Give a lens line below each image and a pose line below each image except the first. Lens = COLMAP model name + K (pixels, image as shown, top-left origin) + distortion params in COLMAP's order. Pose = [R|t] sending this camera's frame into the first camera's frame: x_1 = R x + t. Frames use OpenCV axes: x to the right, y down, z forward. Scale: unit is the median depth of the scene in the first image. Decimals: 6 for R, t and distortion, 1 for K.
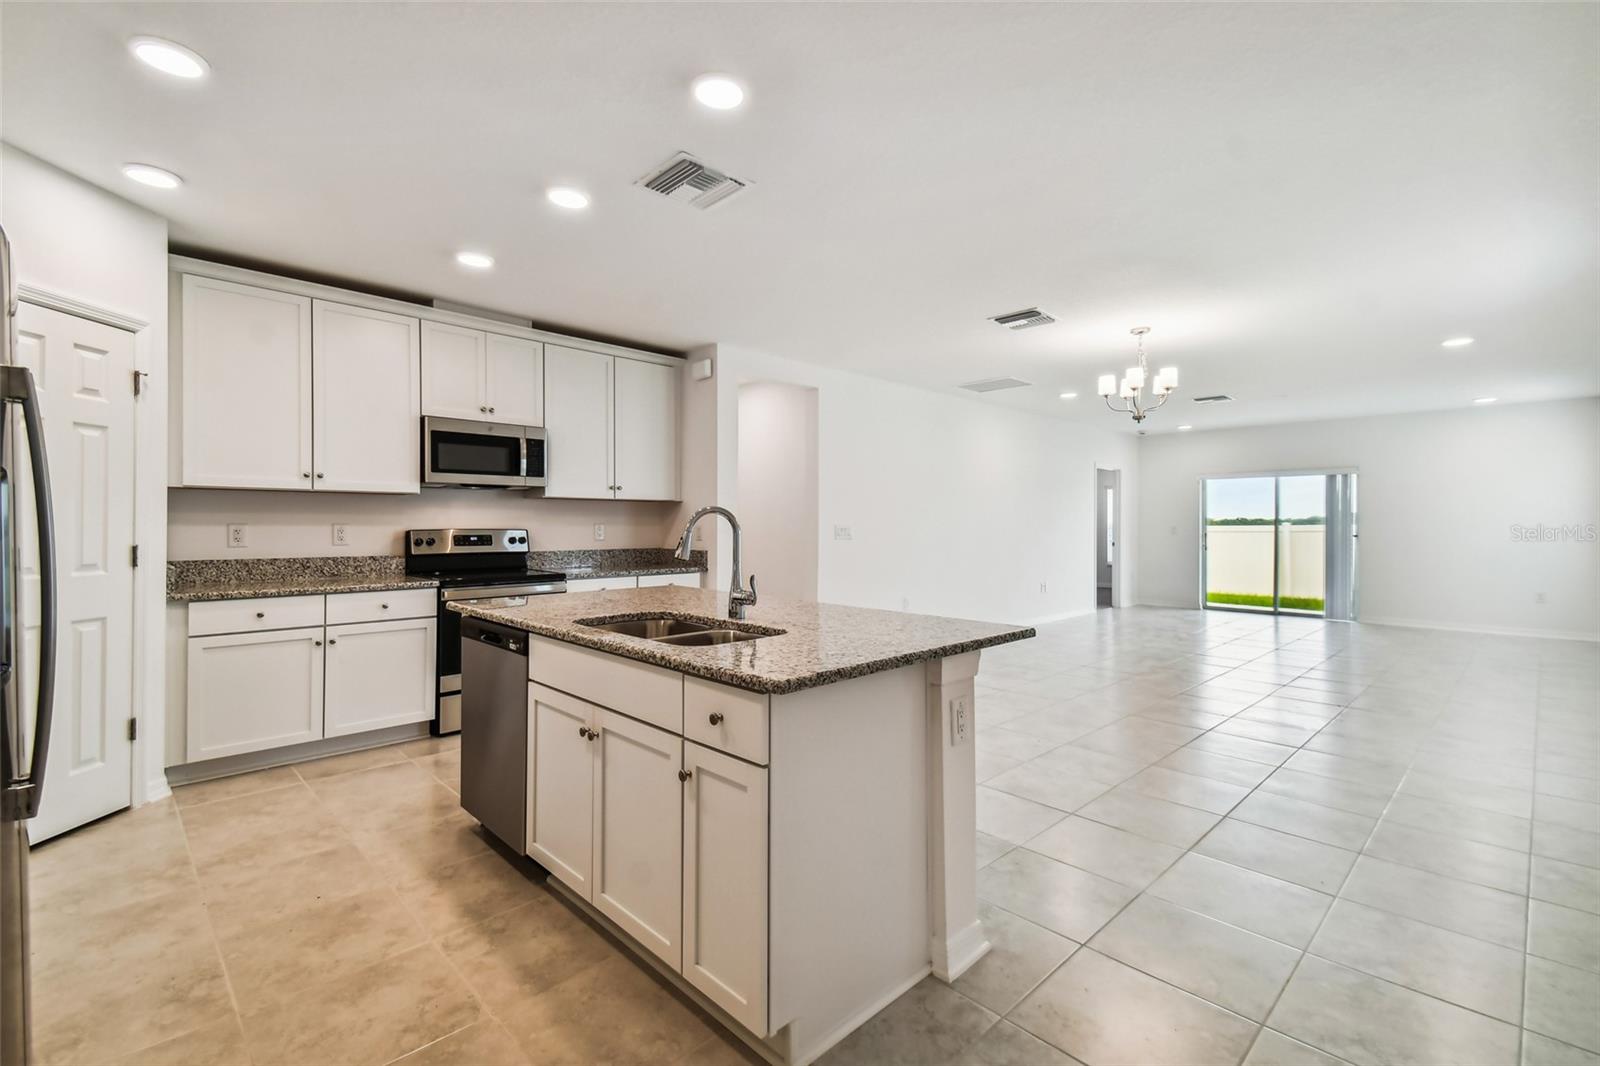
lens RADIAL K [[695.0, 0, 804.7], [0, 695.0, 522.5], [0, 0, 1]] dist [-0.001017, 0.007971]
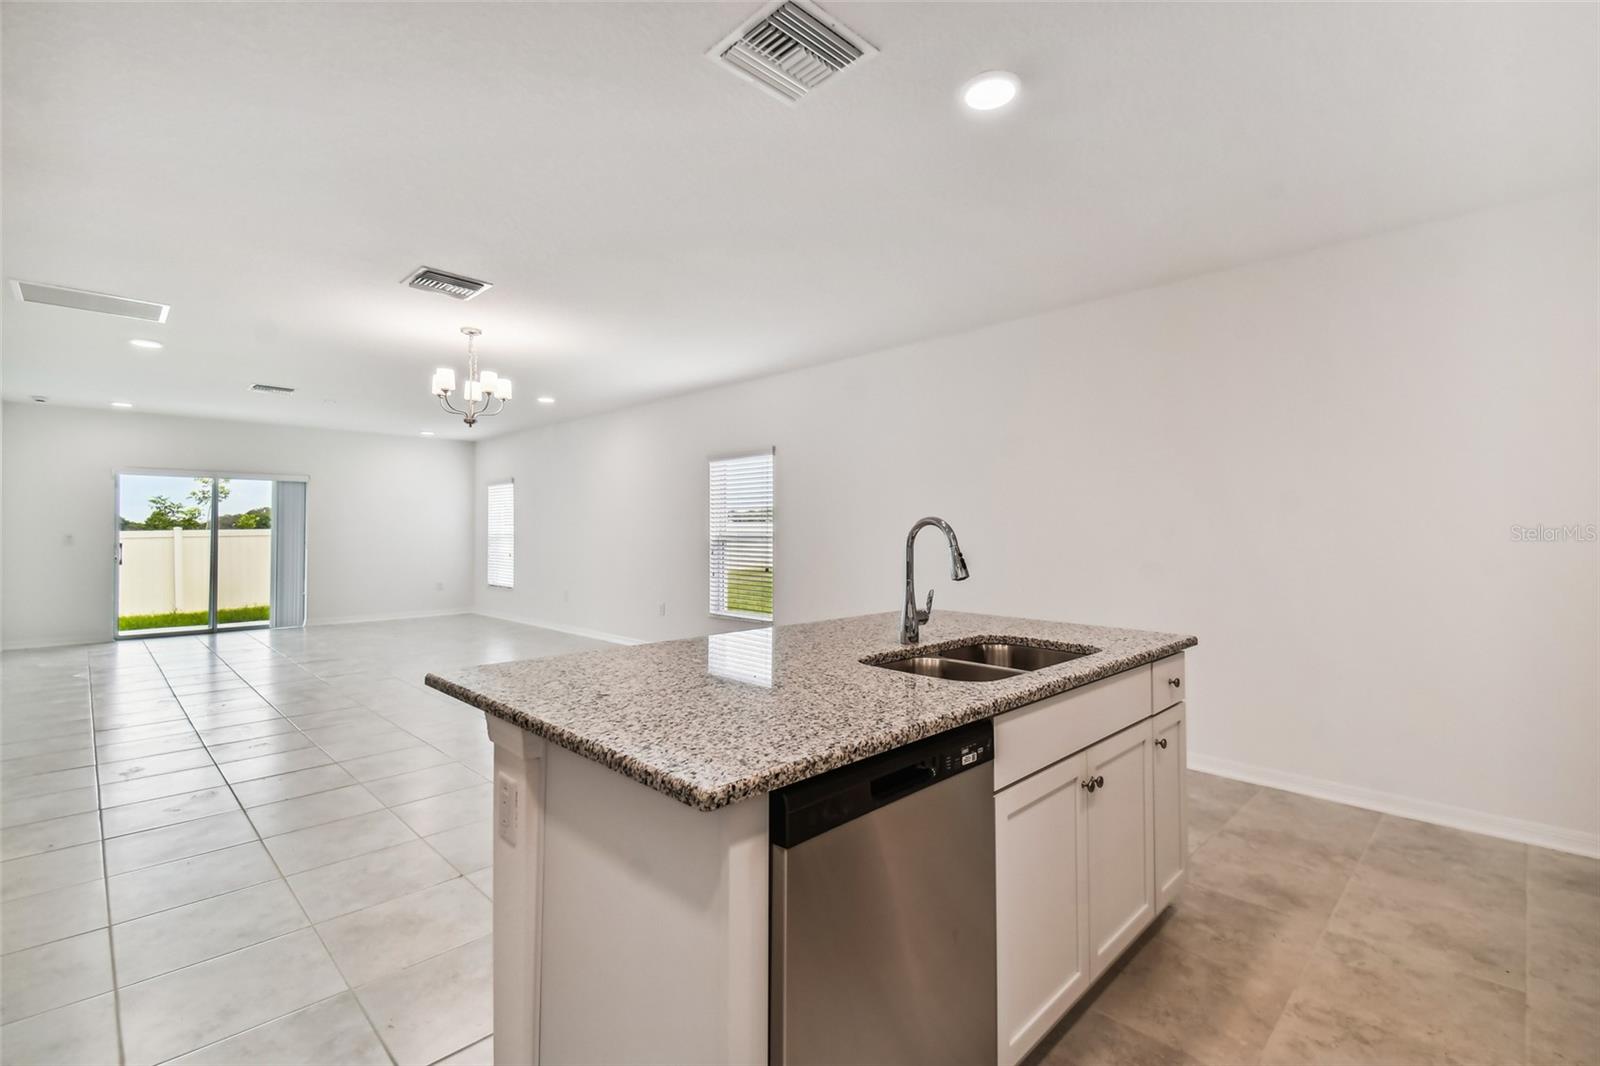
lens RADIAL K [[695.0, 0, 804.7], [0, 695.0, 522.5], [0, 0, 1]] dist [-0.001017, 0.007971]
pose [[0.015902, 0.009645, 0.999827, -0.489471], [-0.002745, 0.999950, -0.009602, -0.004339], [-0.999870, -0.002592, 0.015927, 0.557515]]
